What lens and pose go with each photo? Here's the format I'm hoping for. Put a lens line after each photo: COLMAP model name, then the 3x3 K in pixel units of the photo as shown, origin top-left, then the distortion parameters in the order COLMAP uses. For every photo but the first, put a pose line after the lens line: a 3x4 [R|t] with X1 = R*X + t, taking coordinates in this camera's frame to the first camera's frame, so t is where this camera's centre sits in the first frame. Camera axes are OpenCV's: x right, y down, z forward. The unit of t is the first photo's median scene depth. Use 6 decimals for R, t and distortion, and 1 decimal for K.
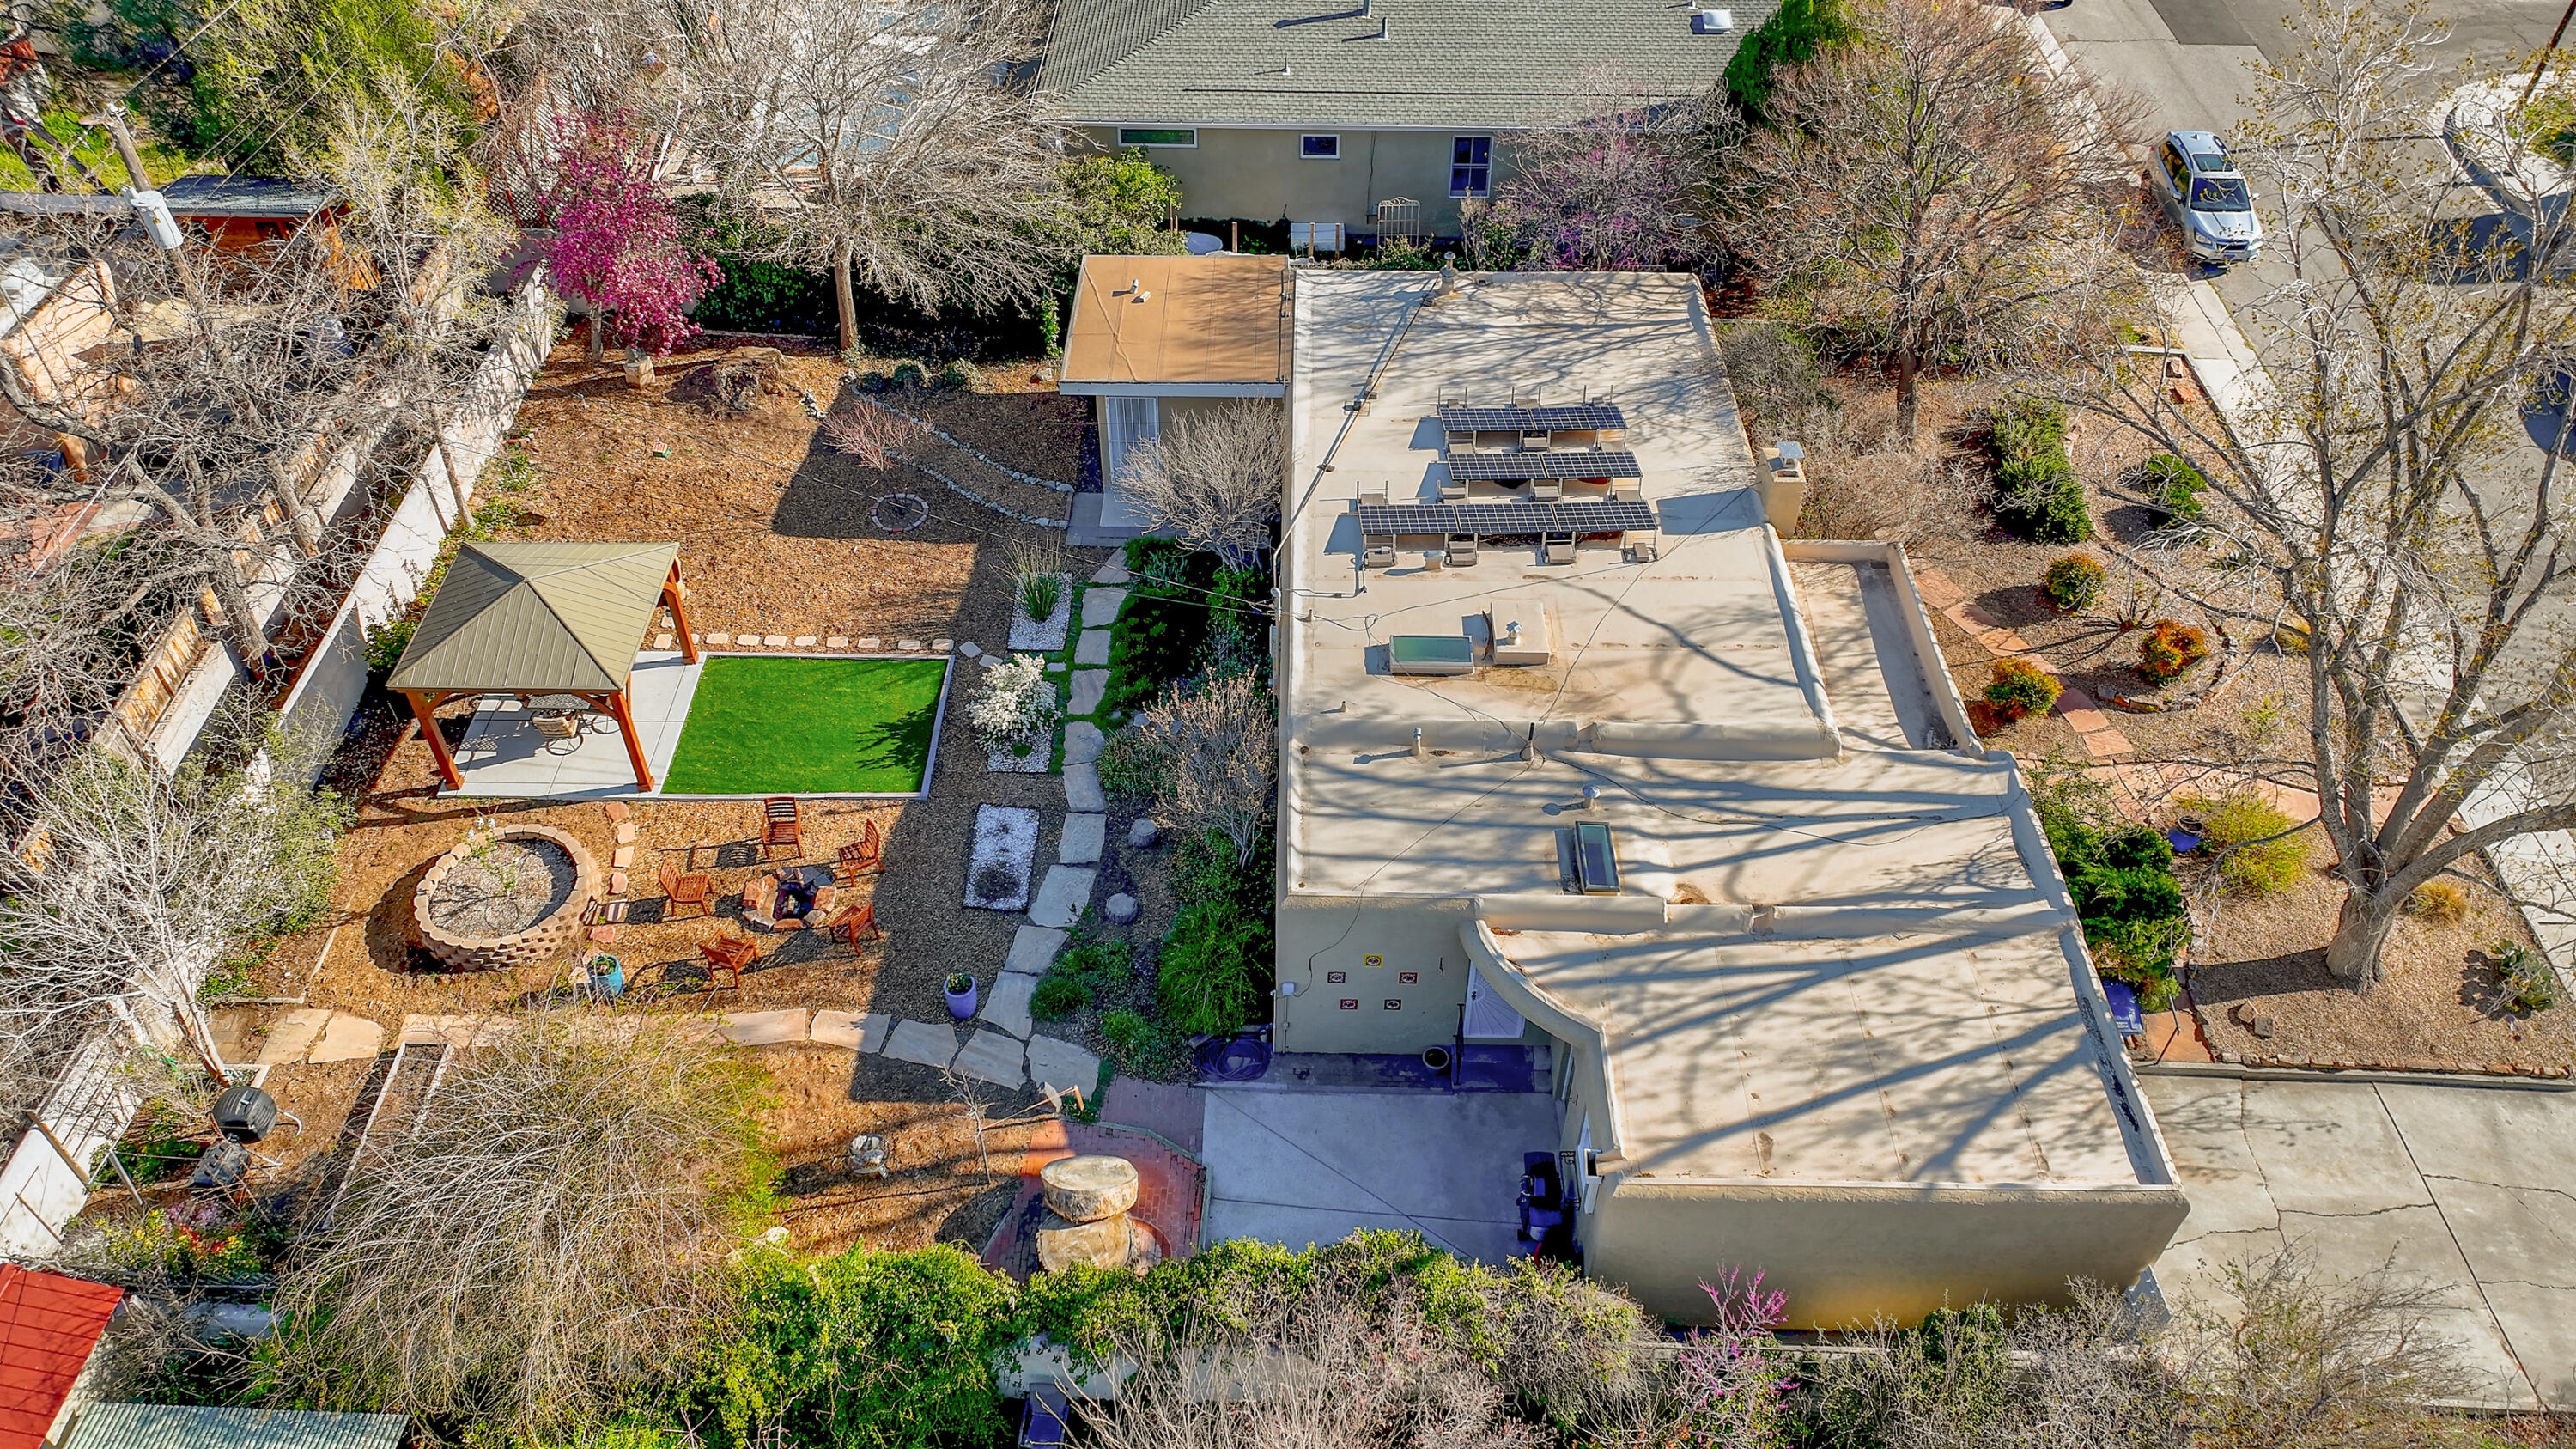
lens RADIAL K [[1786.9, 0, 1278.7], [0, 1786.9, 733.0], [0, 0, 1]] dist [0.004719, 0.002002]
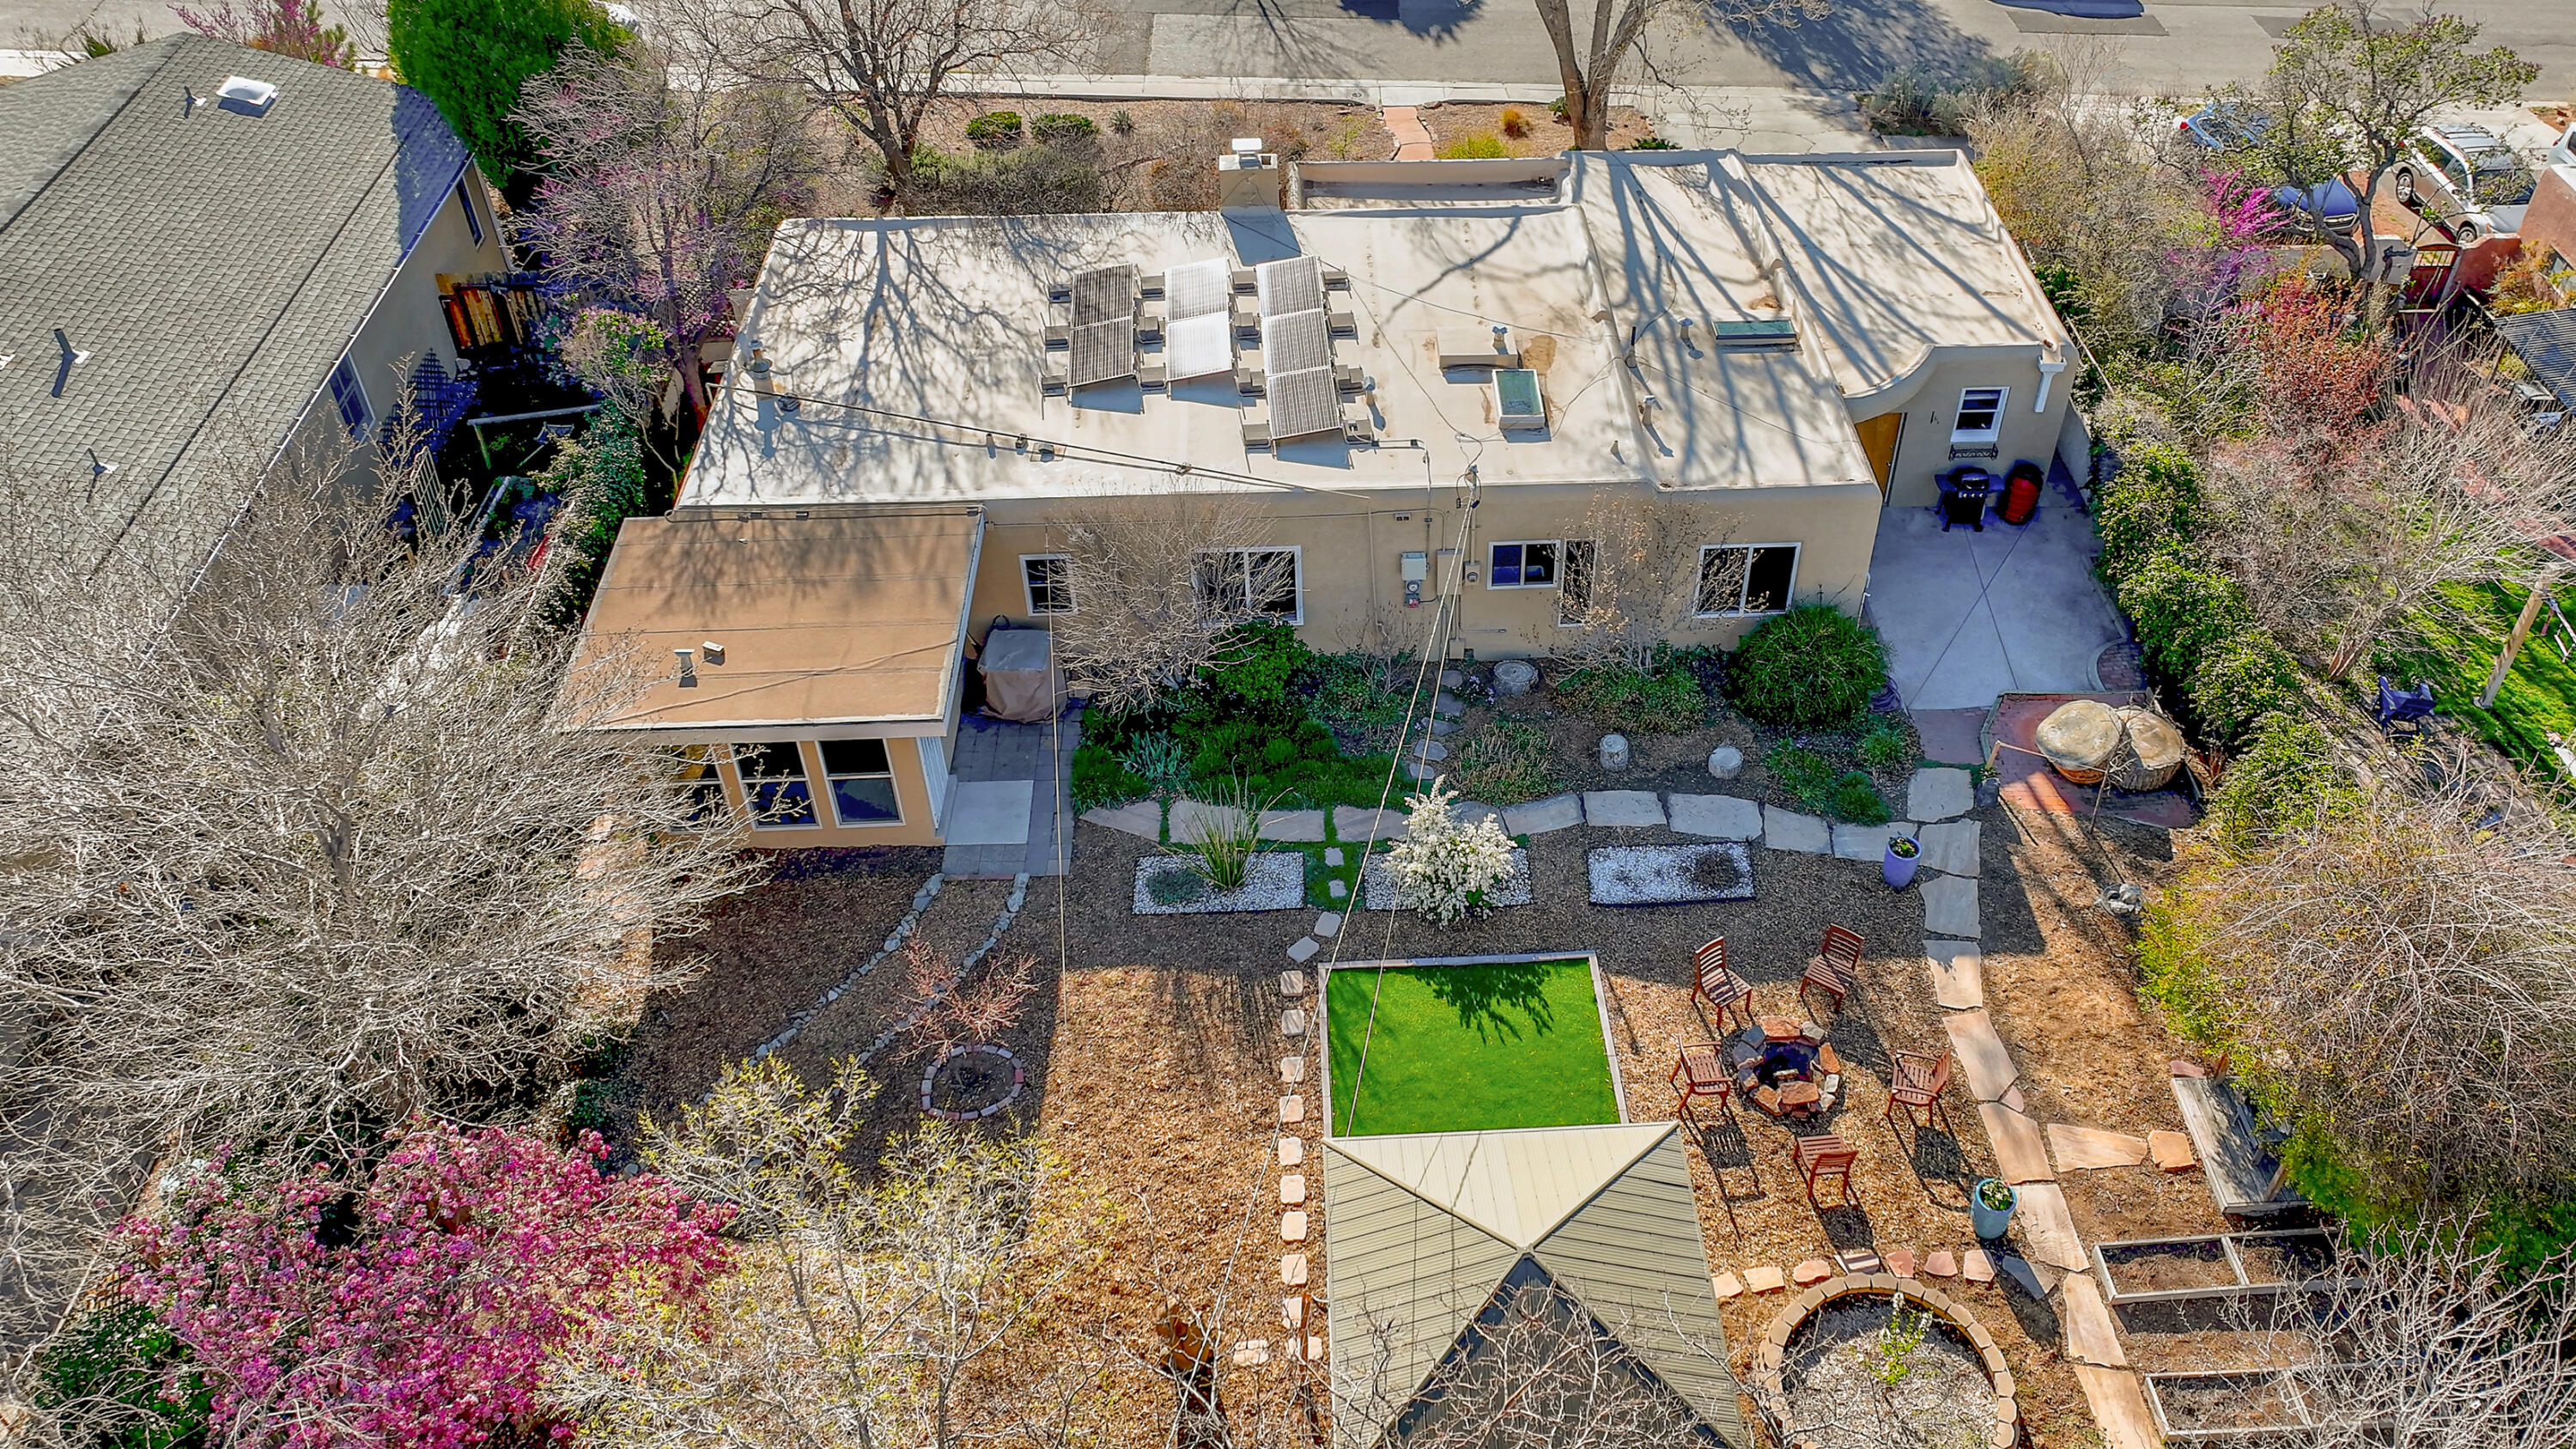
lens RADIAL K [[2006.9, 0, 1436.6], [0, 2006.9, 633.0], [0, 0, 1]] dist [0.001684, 0.005333]
pose [[-0.080565, -0.647223, 0.758032, -0.762411], [0.678282, 0.521663, 0.517495, -0.531952], [-0.730372, 0.555851, 0.396972, 0.634342]]
